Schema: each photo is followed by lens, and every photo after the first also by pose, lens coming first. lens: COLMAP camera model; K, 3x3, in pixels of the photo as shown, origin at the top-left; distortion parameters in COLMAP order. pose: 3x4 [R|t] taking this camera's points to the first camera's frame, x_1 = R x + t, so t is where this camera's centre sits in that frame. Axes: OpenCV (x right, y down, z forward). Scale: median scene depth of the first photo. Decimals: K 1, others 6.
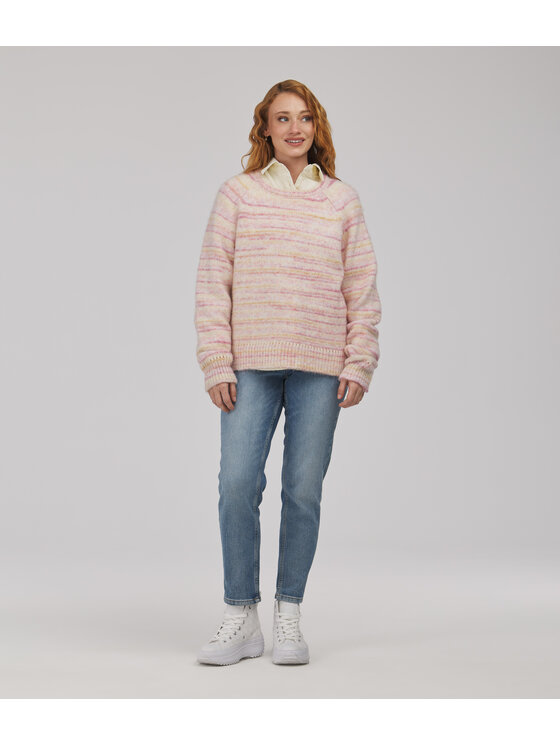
lens RADIAL K [[1456.8, 0, 280.0], [0, 1456.8, 373.0], [0, 0, 1]] dist [0.007791, -0.013121]
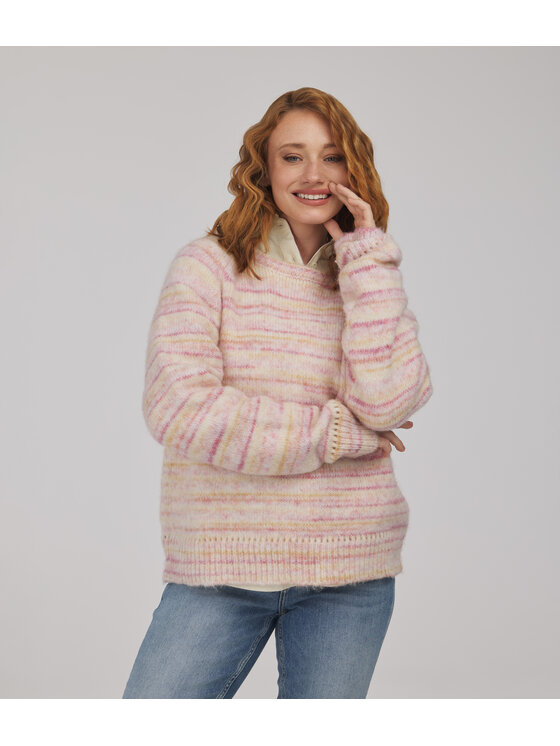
lens RADIAL K [[1727.0, 0, 280.0], [0, 1727.0, 373.0], [0, 0, 1]] dist [0.468268, -0.006930]
pose [[0.999569, 0.022001, -0.019443, 0.012376], [-0.024214, 0.992223, -0.122093, -0.001641], [0.016605, 0.122511, 0.992328, 0.315336]]
